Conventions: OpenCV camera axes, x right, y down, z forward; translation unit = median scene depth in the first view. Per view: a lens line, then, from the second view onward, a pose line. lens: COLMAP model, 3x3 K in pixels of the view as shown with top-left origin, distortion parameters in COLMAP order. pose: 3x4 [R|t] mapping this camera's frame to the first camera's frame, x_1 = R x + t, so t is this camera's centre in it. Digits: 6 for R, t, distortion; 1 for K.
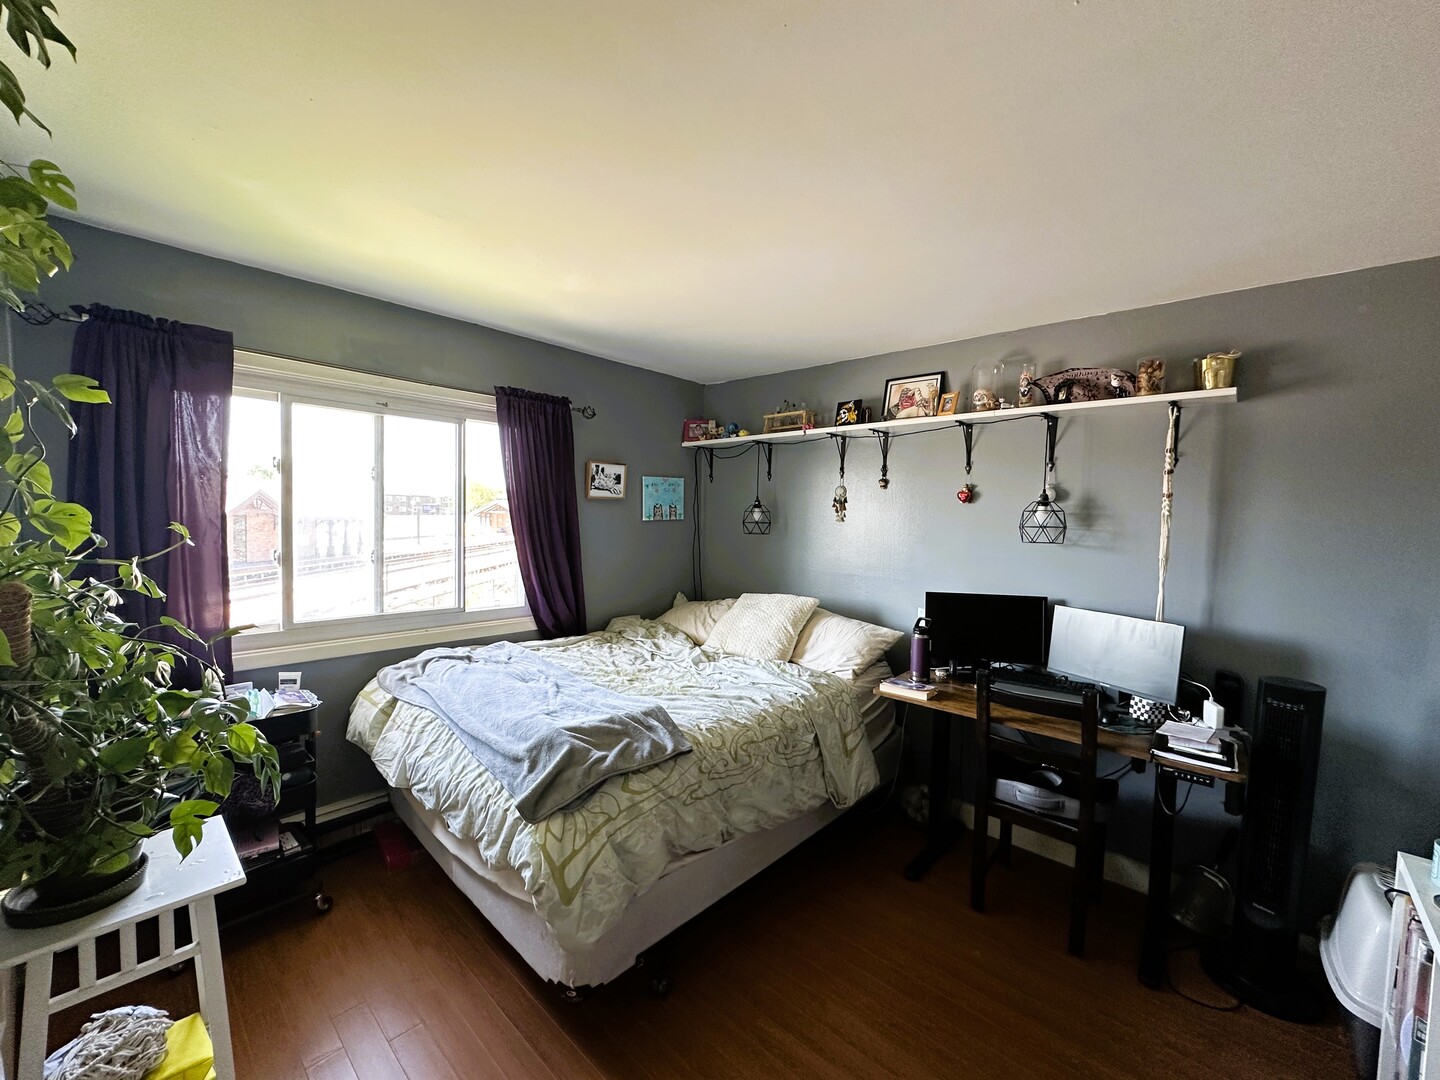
lens RADIAL K [[573.1, 0, 718.3], [0, 573.1, 544.0], [0, 0, 1]] dist [-0.005561, 0.000342]
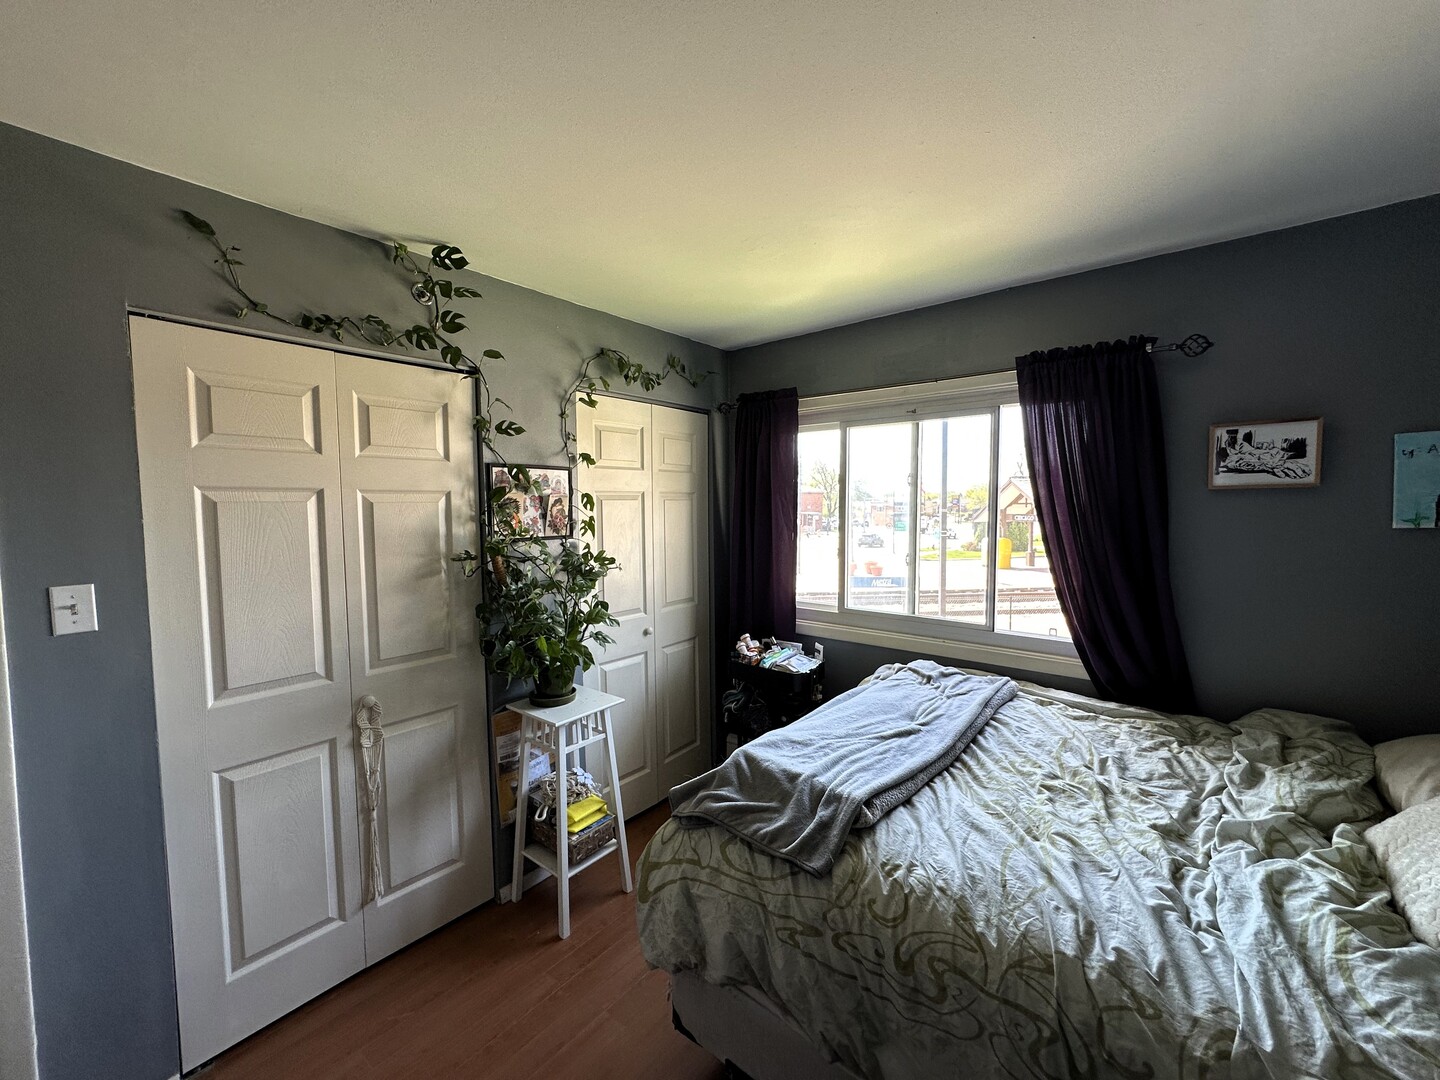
lens RADIAL K [[573.1, 0, 717.8], [0, 573.1, 537.4], [0, 0, 1]] dist [-0.005561, 0.000342]
pose [[0.068716, 0.031371, -0.997143, 0.382454], [-0.043439, 0.998652, 0.028425, -0.028868], [0.996690, 0.041362, 0.069986, 0.531011]]
